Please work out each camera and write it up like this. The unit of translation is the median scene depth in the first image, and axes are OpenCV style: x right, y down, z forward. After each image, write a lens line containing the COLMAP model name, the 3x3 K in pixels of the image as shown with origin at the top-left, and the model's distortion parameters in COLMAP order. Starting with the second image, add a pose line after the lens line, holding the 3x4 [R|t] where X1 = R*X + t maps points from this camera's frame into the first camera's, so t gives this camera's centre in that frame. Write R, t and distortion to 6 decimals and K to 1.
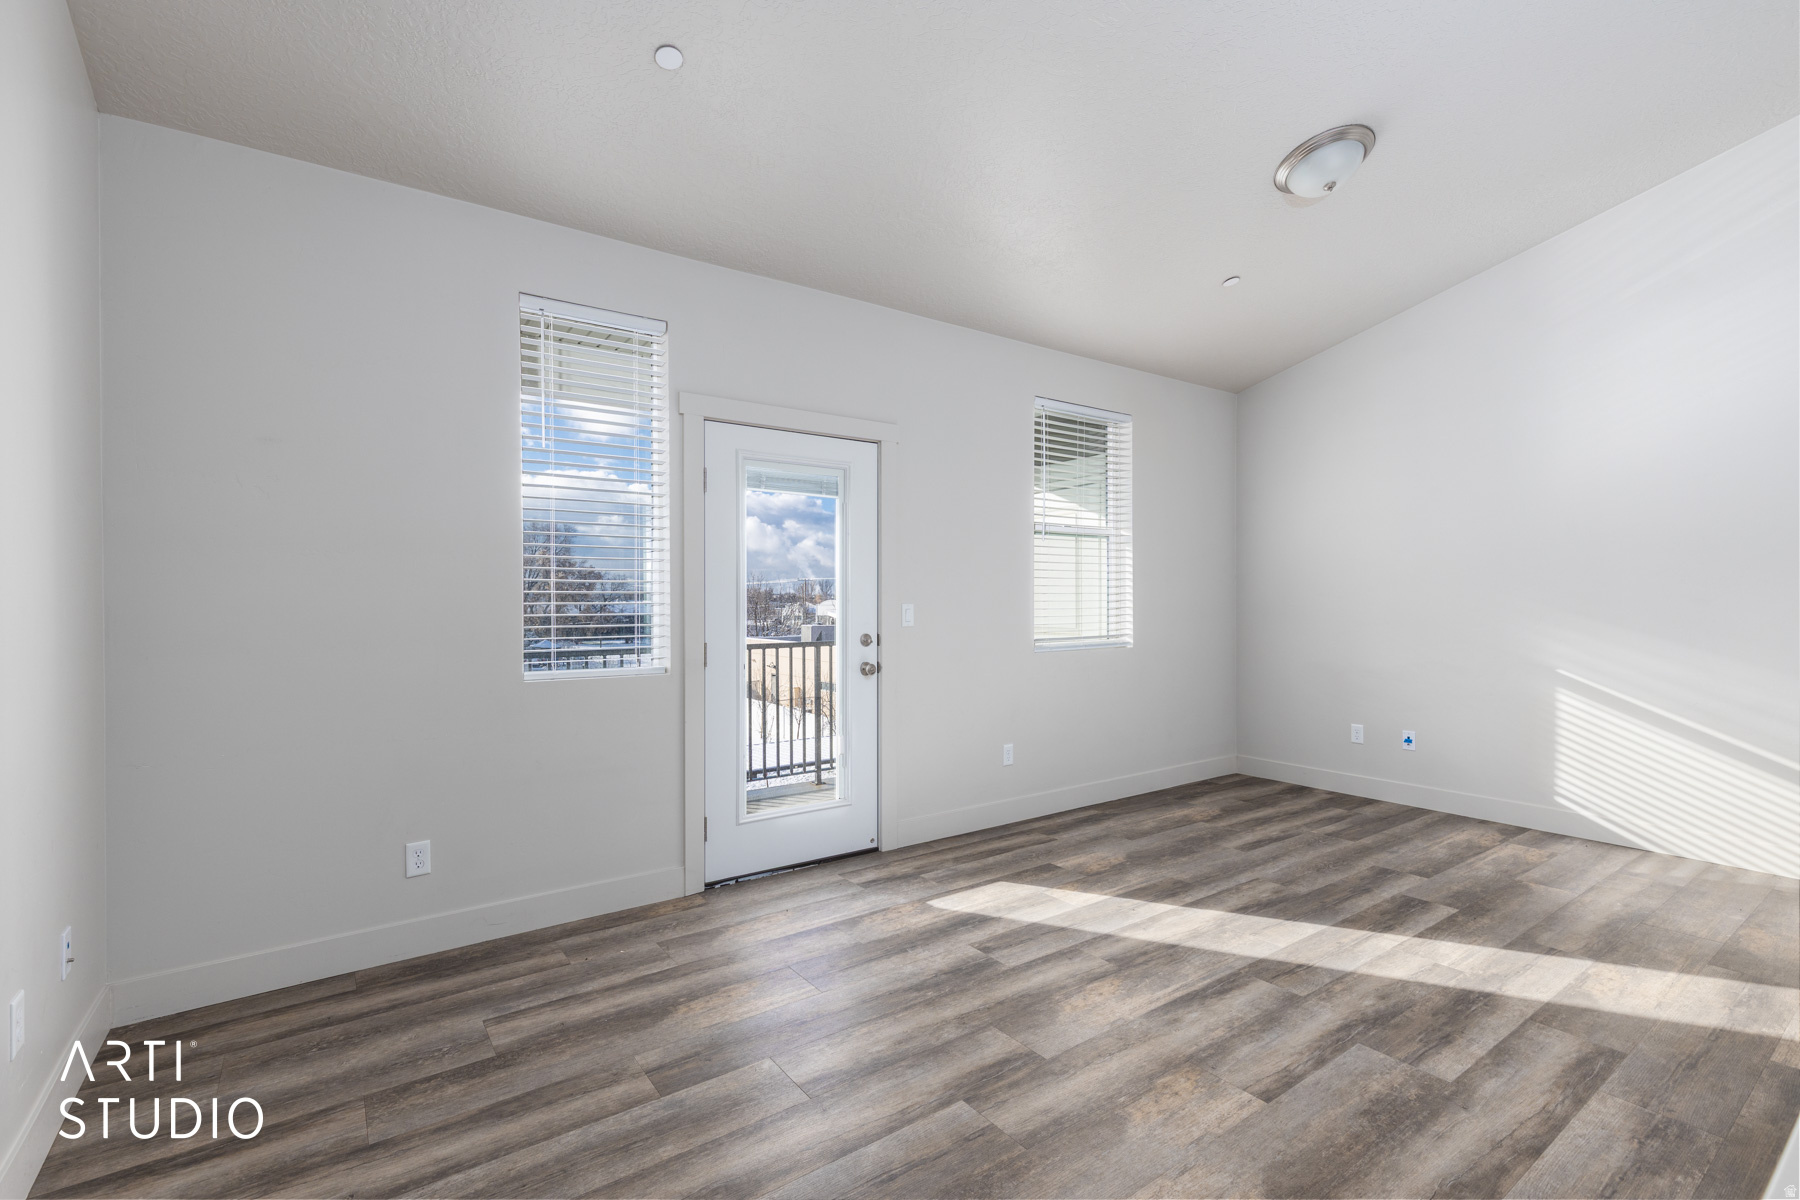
lens RADIAL K [[809.4, 0, 896.8], [0, 809.4, 600.6], [0, 0, 1]] dist [0.007902, 0.000129]
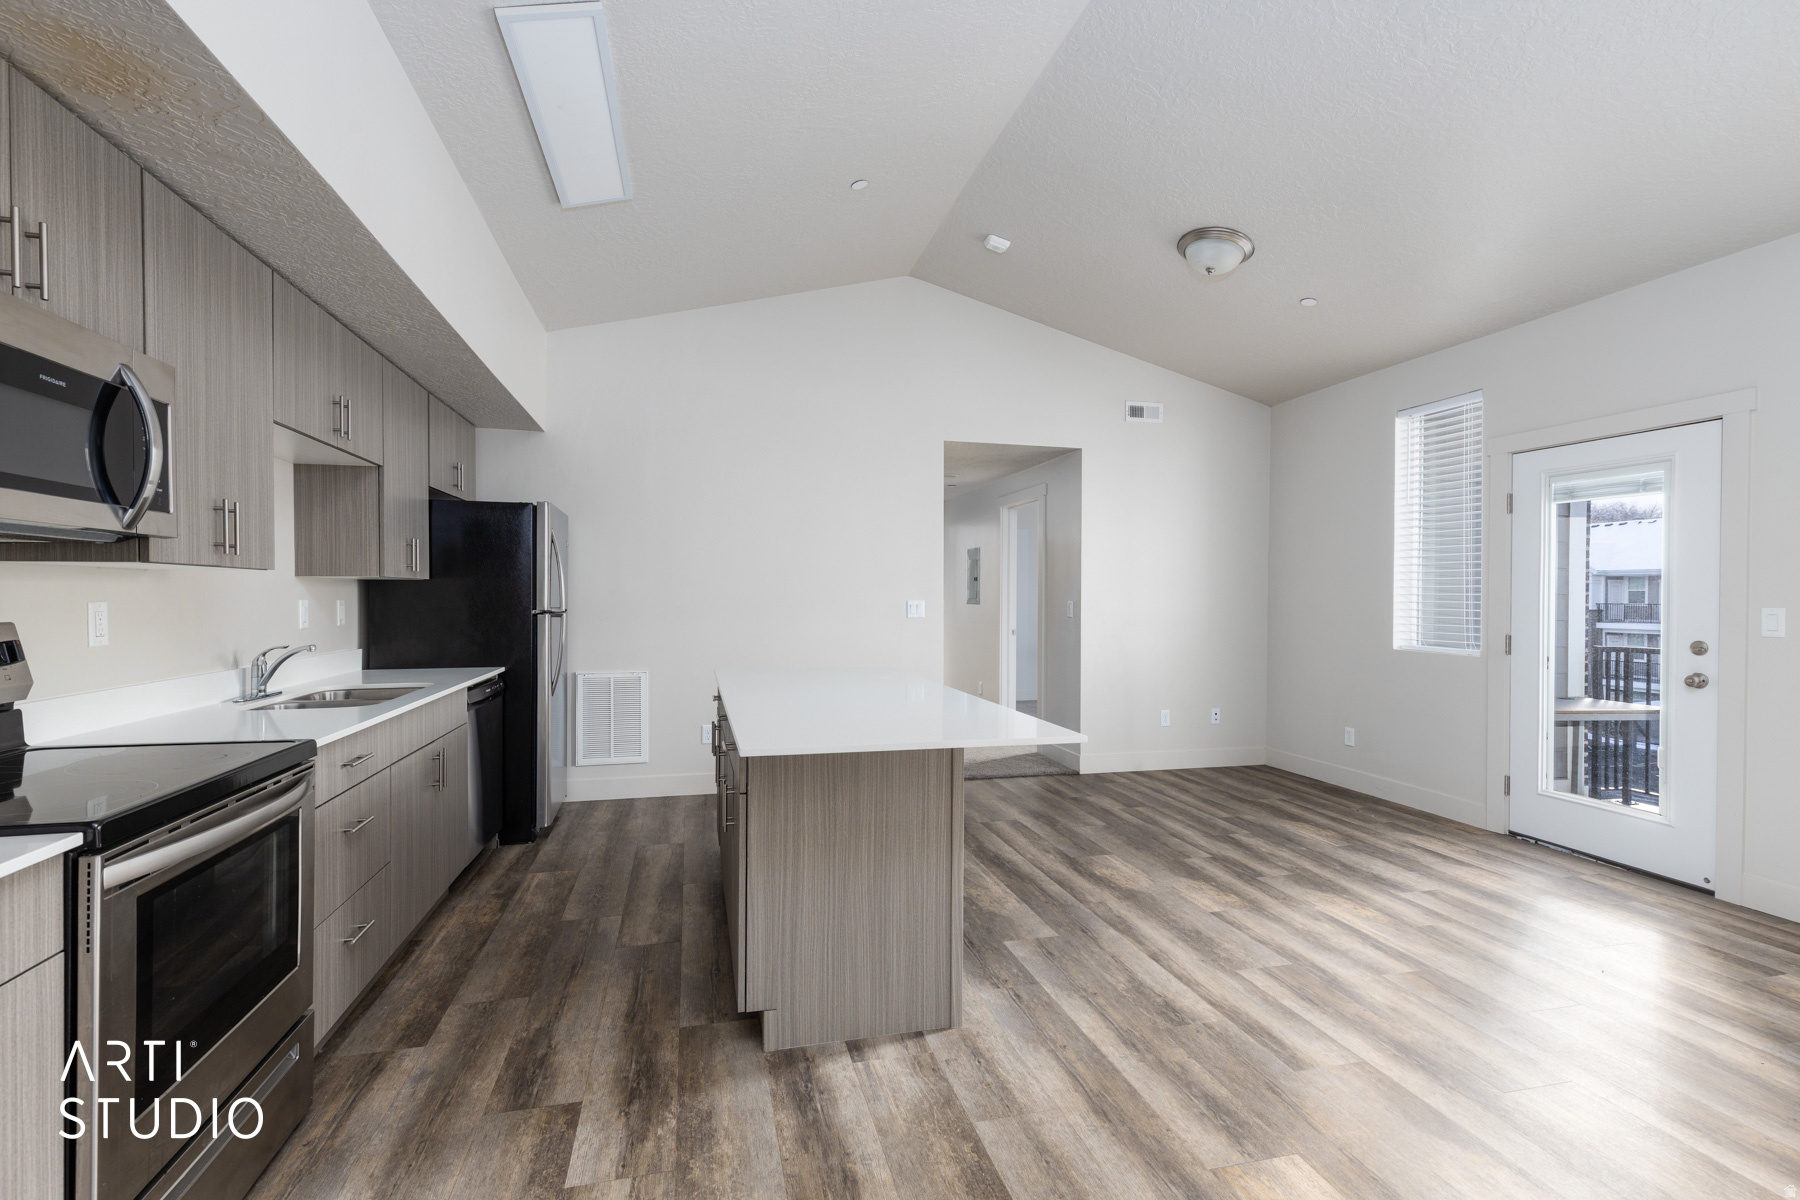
lens RADIAL K [[809.4, 0, 896.8], [0, 809.4, 600.6], [0, 0, 1]] dist [0.007902, 0.000129]
pose [[-0.362883, 0.007035, -0.931808, 1.223620], [-0.008743, 0.999902, 0.010954, -0.005877], [0.931794, 0.012122, -0.362786, 0.563124]]
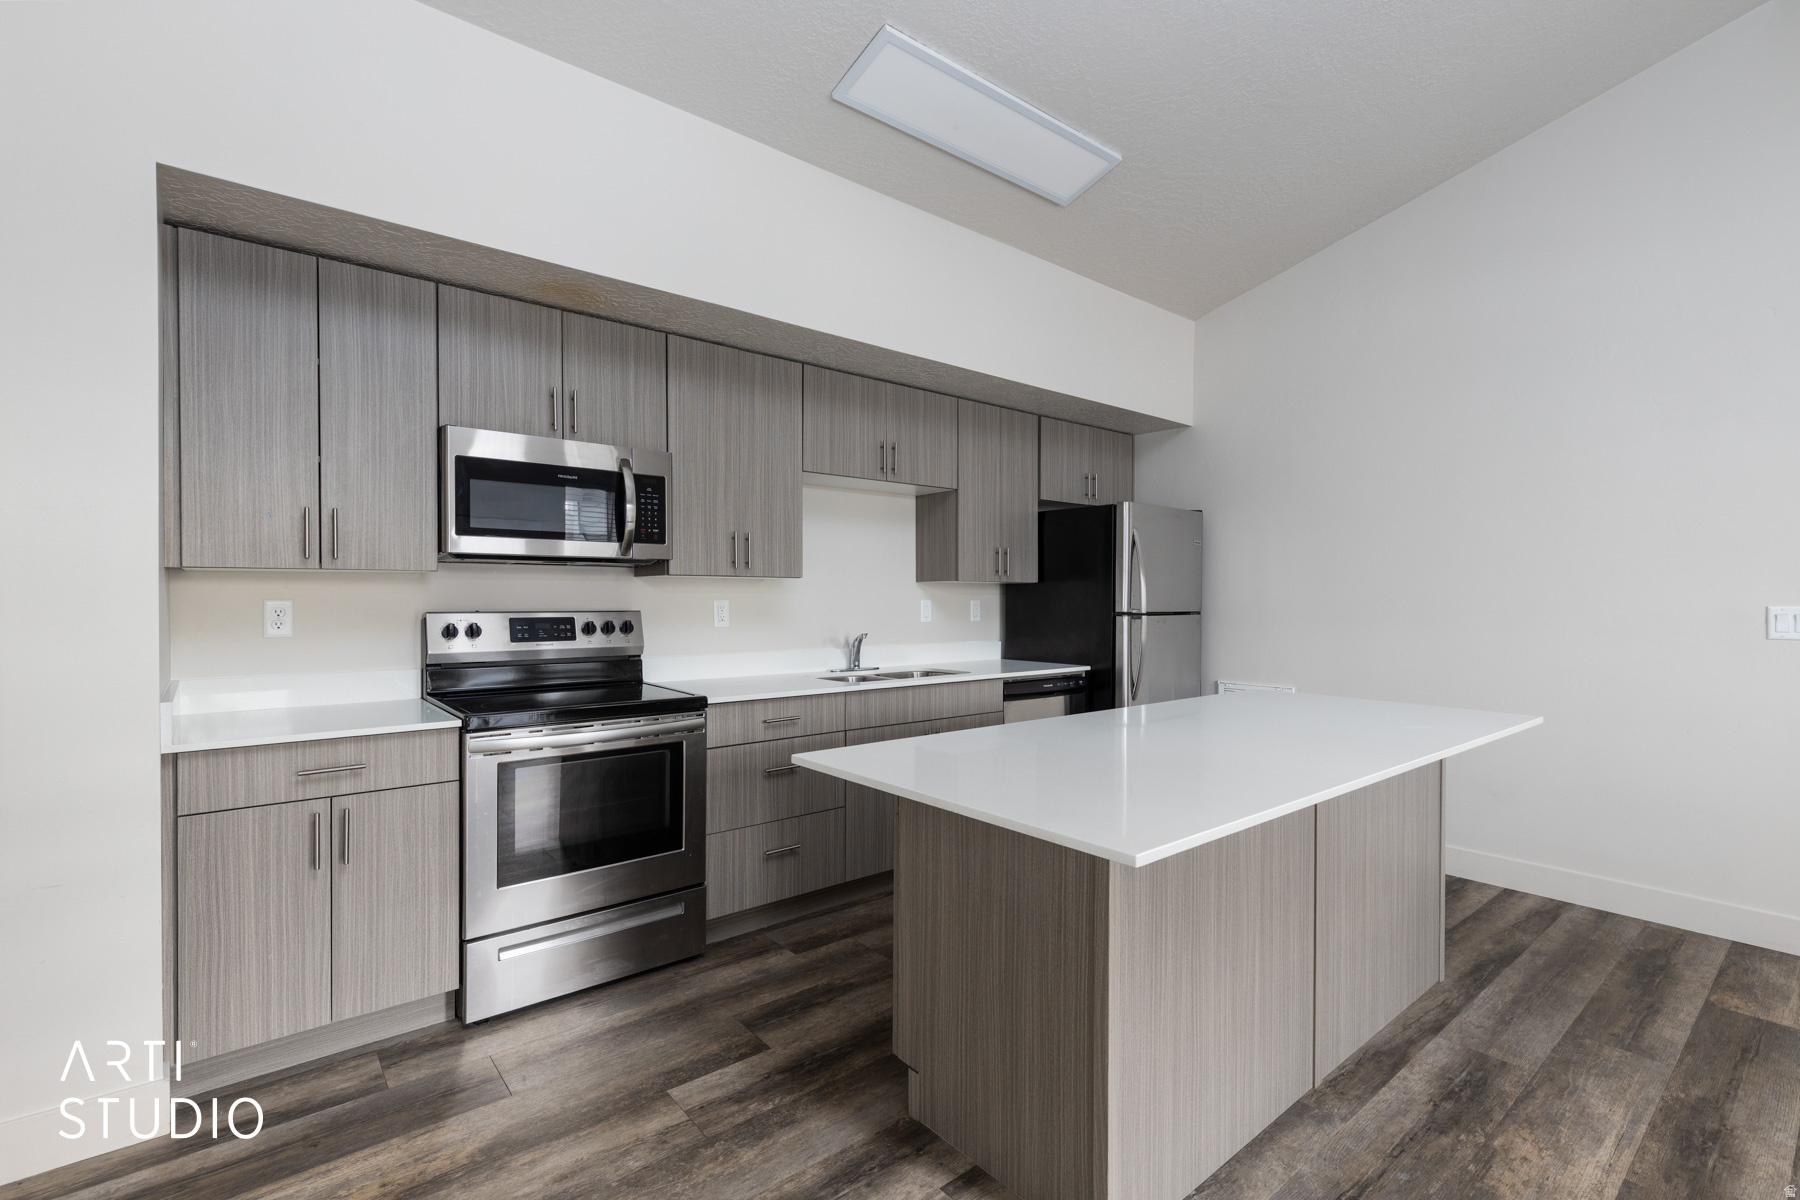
lens RADIAL K [[812.4, 0, 899.2], [0, 812.4, 603.0], [0, 0, 1]] dist [0.011349, -0.000485]
pose [[-0.997535, 0.000327, -0.070169, 0.725524], [-0.000778, 0.999876, 0.015723, -0.005027], [0.070166, 0.015739, -0.997411, 0.790137]]
